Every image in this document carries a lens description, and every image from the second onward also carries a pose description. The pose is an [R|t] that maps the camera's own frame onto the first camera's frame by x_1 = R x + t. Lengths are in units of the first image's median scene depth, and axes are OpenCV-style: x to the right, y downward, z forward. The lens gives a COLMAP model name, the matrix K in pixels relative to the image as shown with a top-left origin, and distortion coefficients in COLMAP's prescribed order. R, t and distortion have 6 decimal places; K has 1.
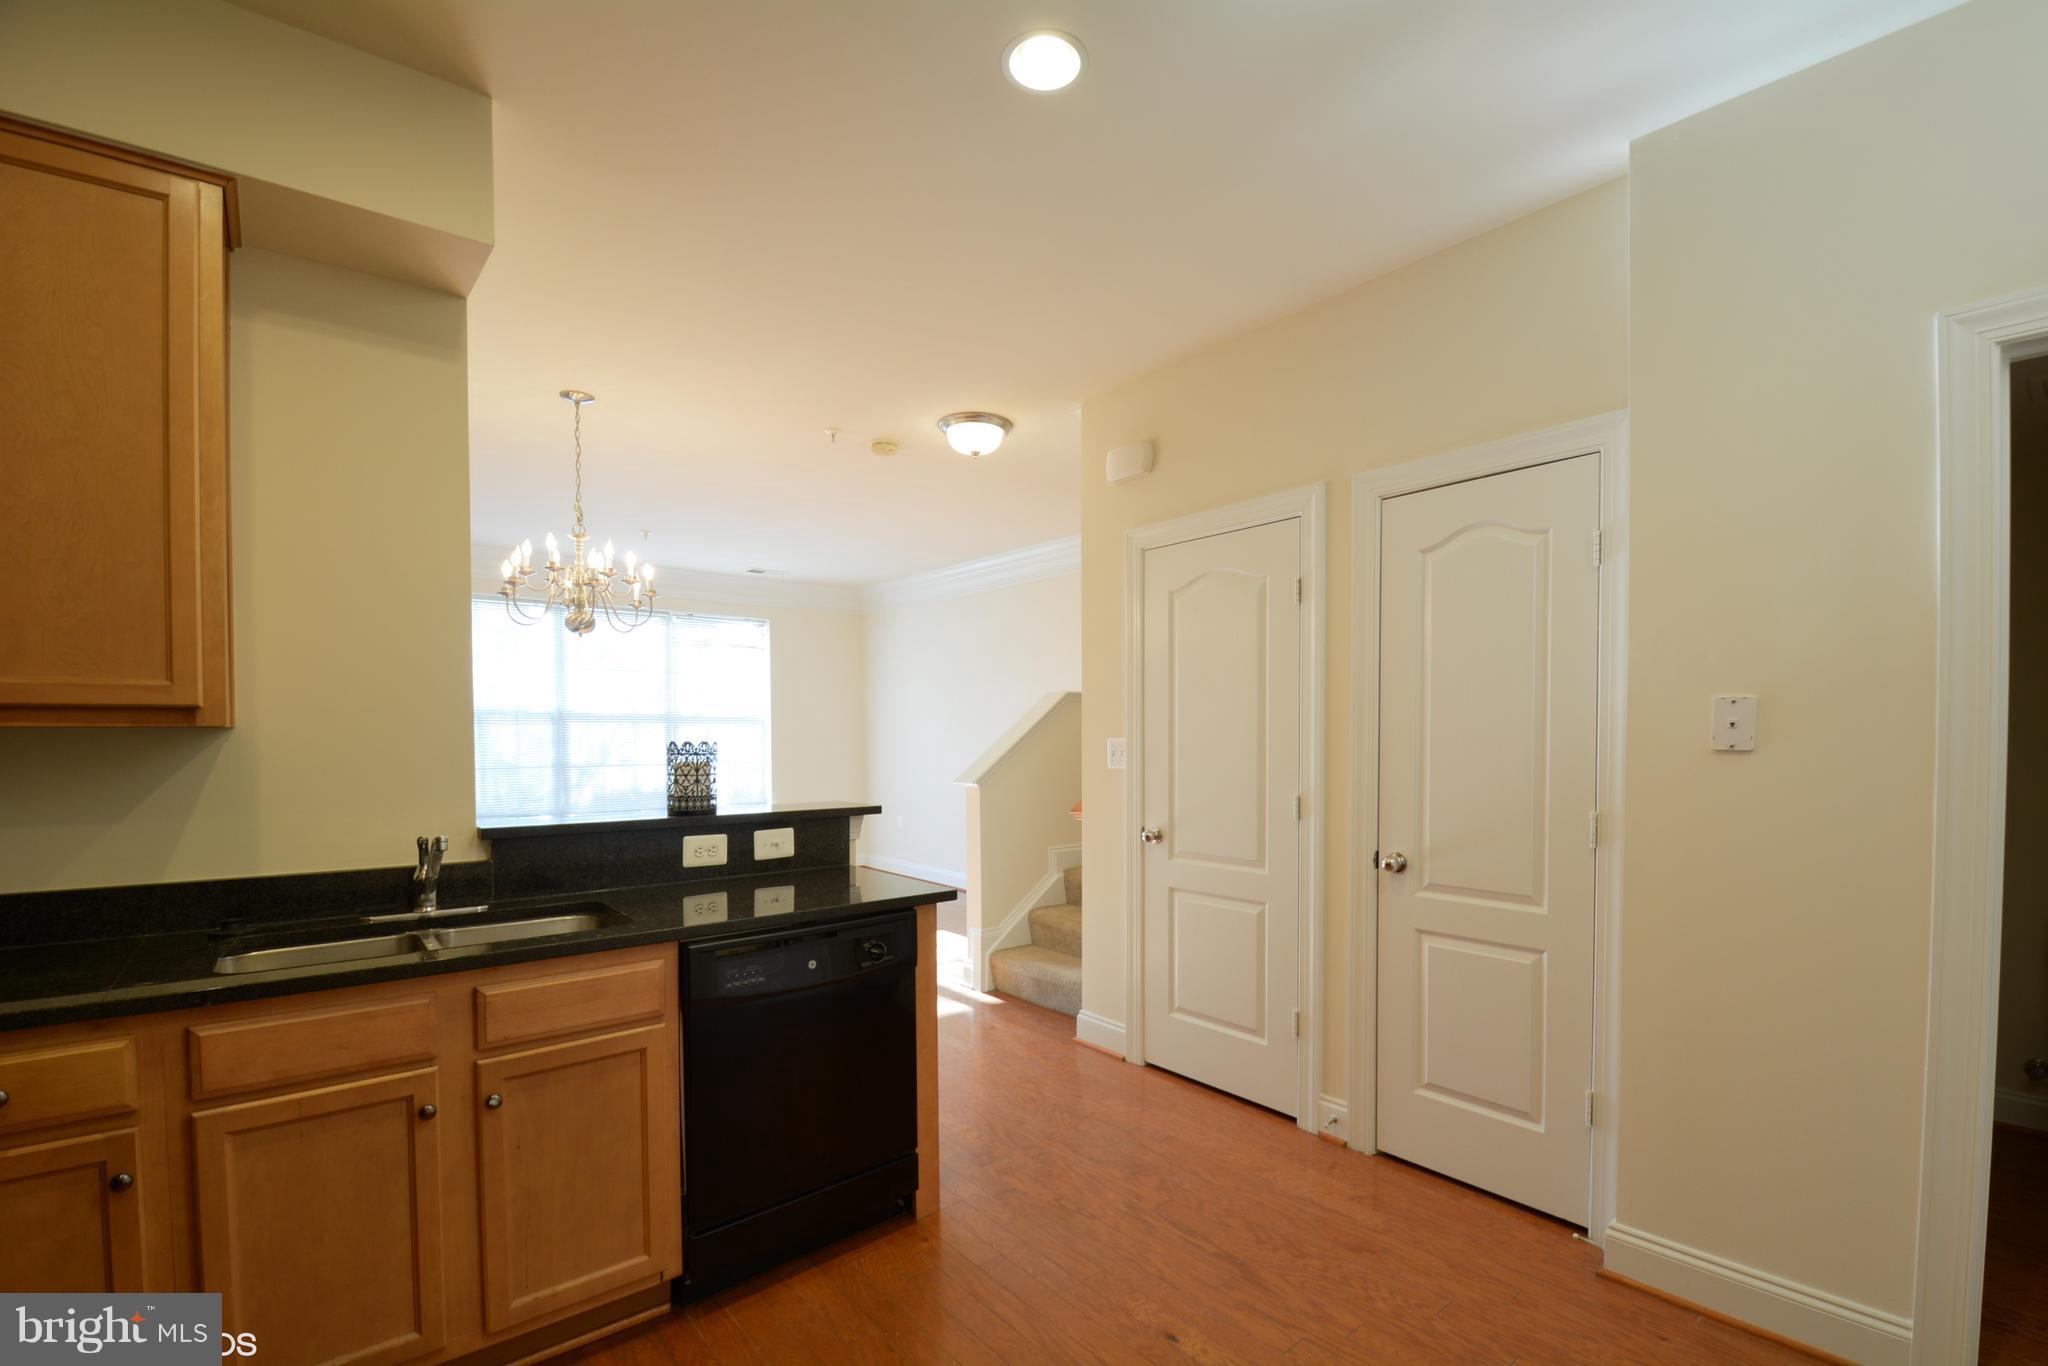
lens RADIAL K [[899.9, 0, 1051.0], [0, 899.9, 751.9], [0, 0, 1]] dist [0.024283, -0.025827]
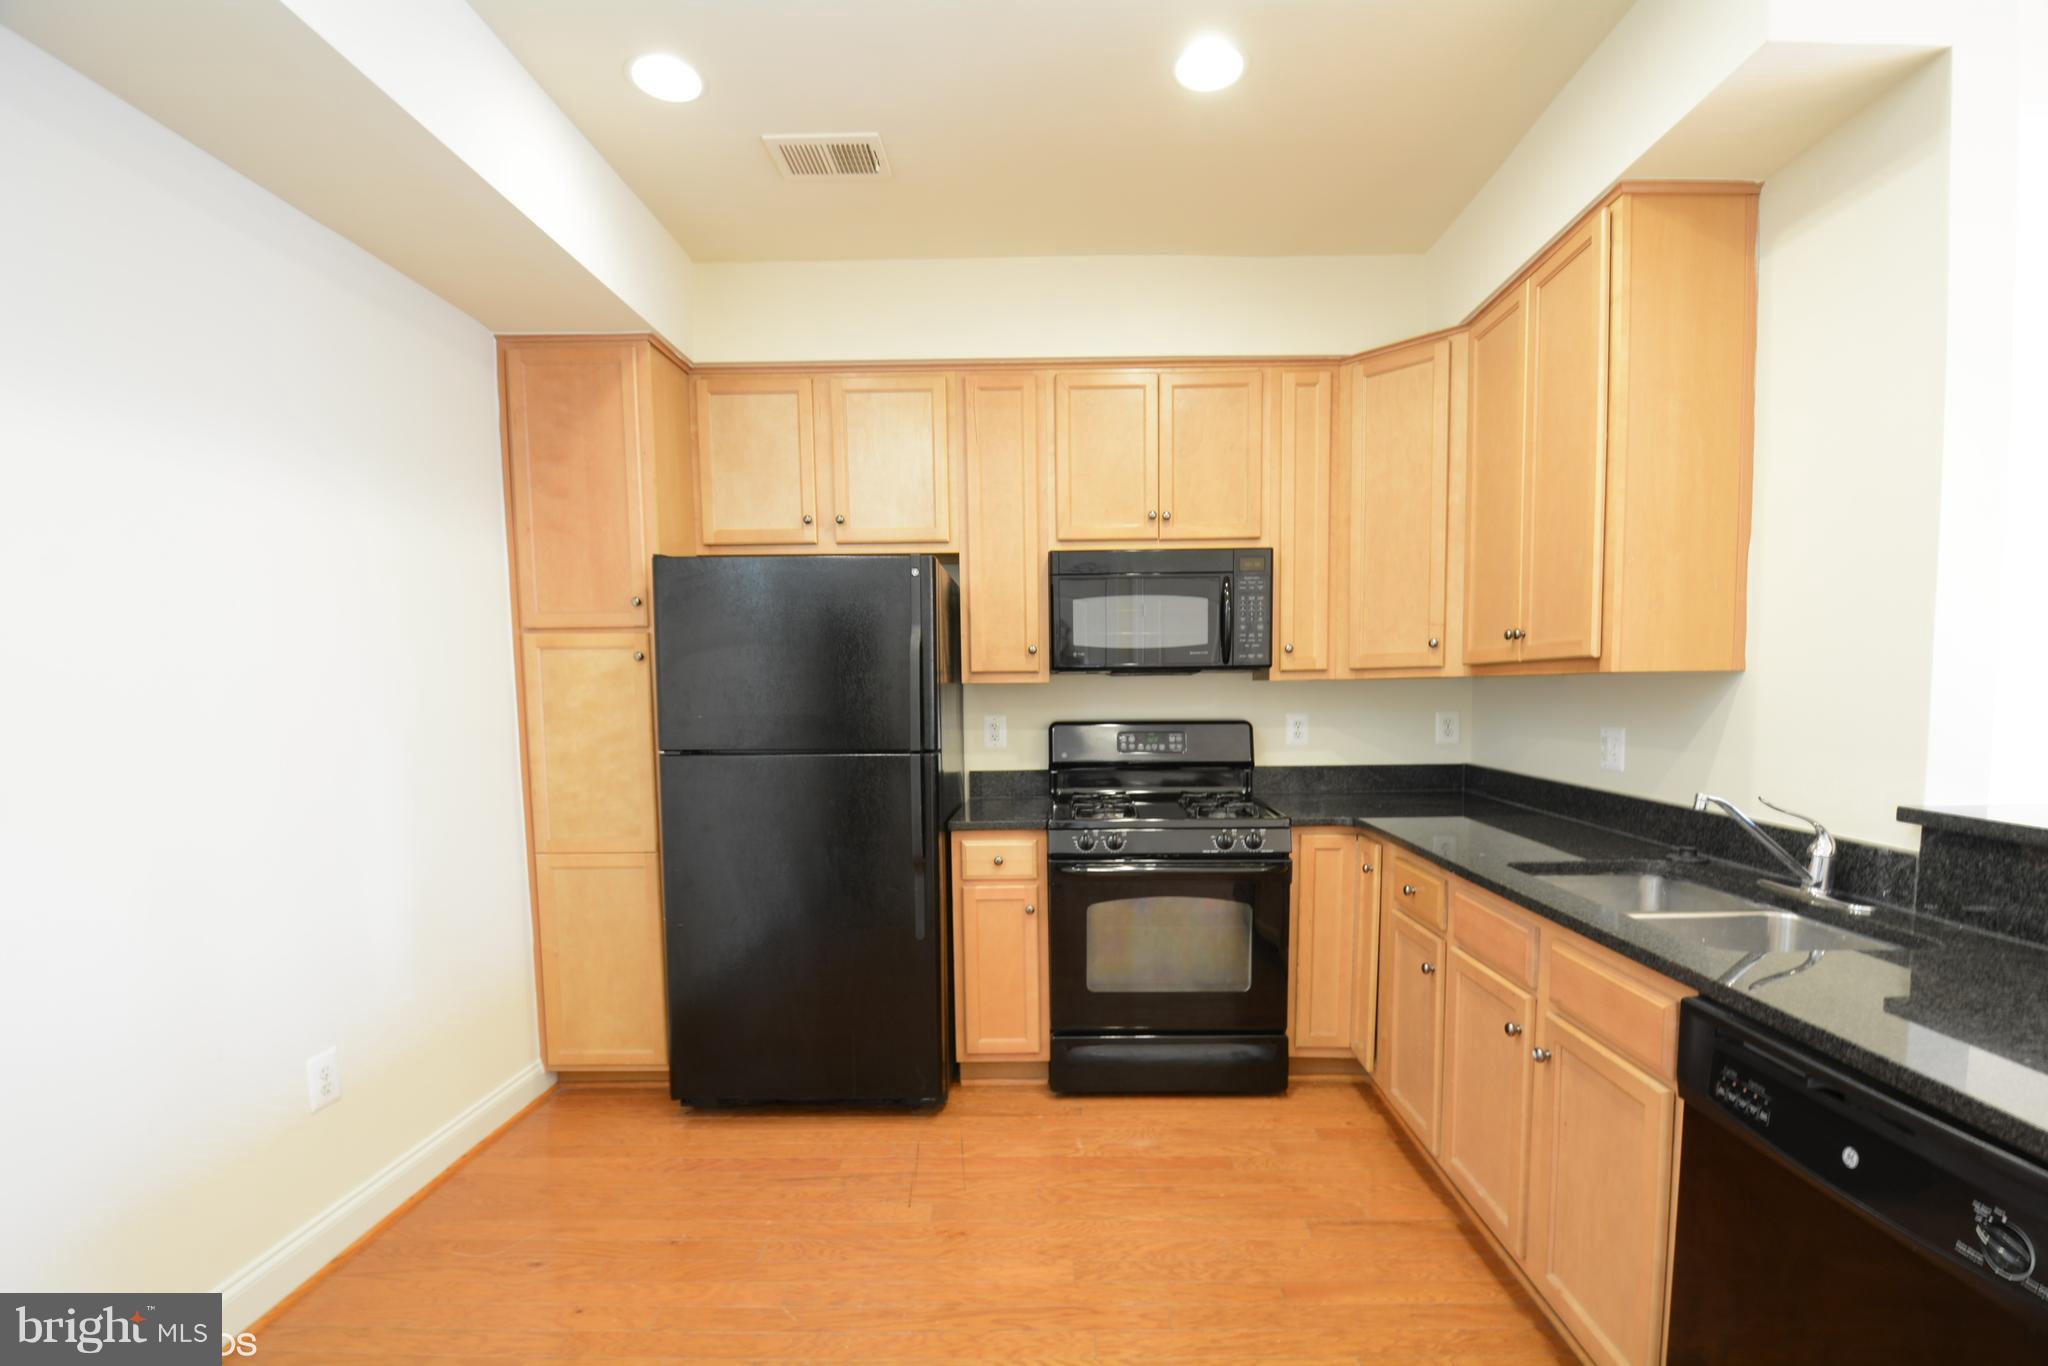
lens RADIAL K [[899.9, 0, 1051.0], [0, 899.9, 751.9], [0, 0, 1]] dist [0.024283, -0.025827]
pose [[-0.656012, 0.062552, -0.752154, 0.342740], [-0.001535, 0.996447, 0.084208, -0.017732], [0.754749, 0.056396, -0.653585, 0.932335]]
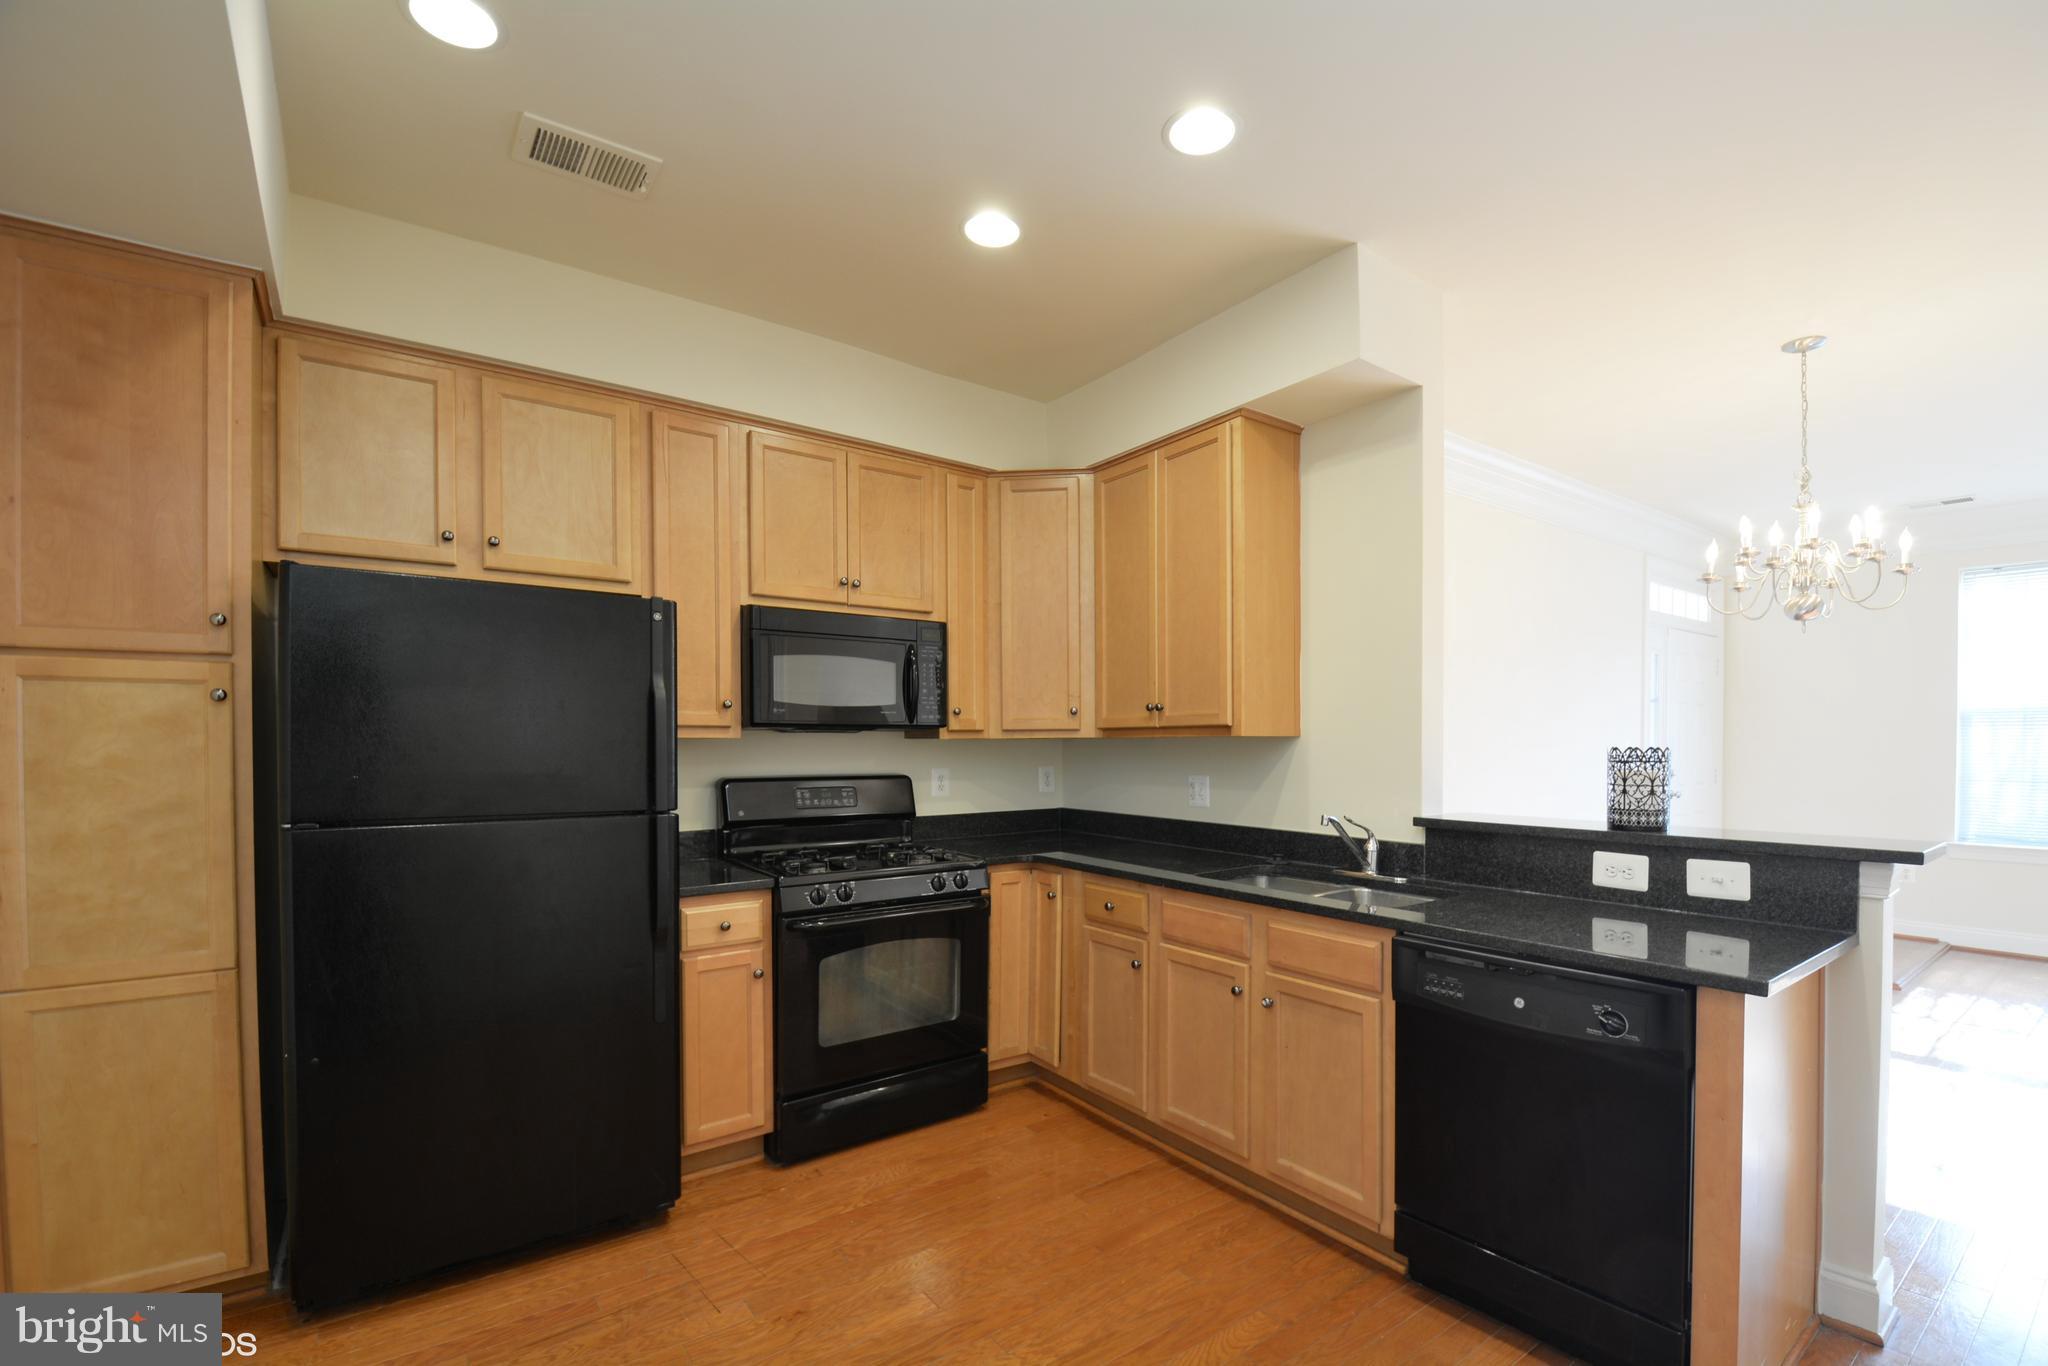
lens RADIAL K [[899.9, 0, 1051.0], [0, 899.9, 751.9], [0, 0, 1]] dist [0.024283, -0.025827]
pose [[-0.061678, 0.010372, -0.998042, 0.604732], [-0.015336, 0.999818, 0.011338, -0.009574], [0.997978, 0.016005, -0.061508, 0.568994]]
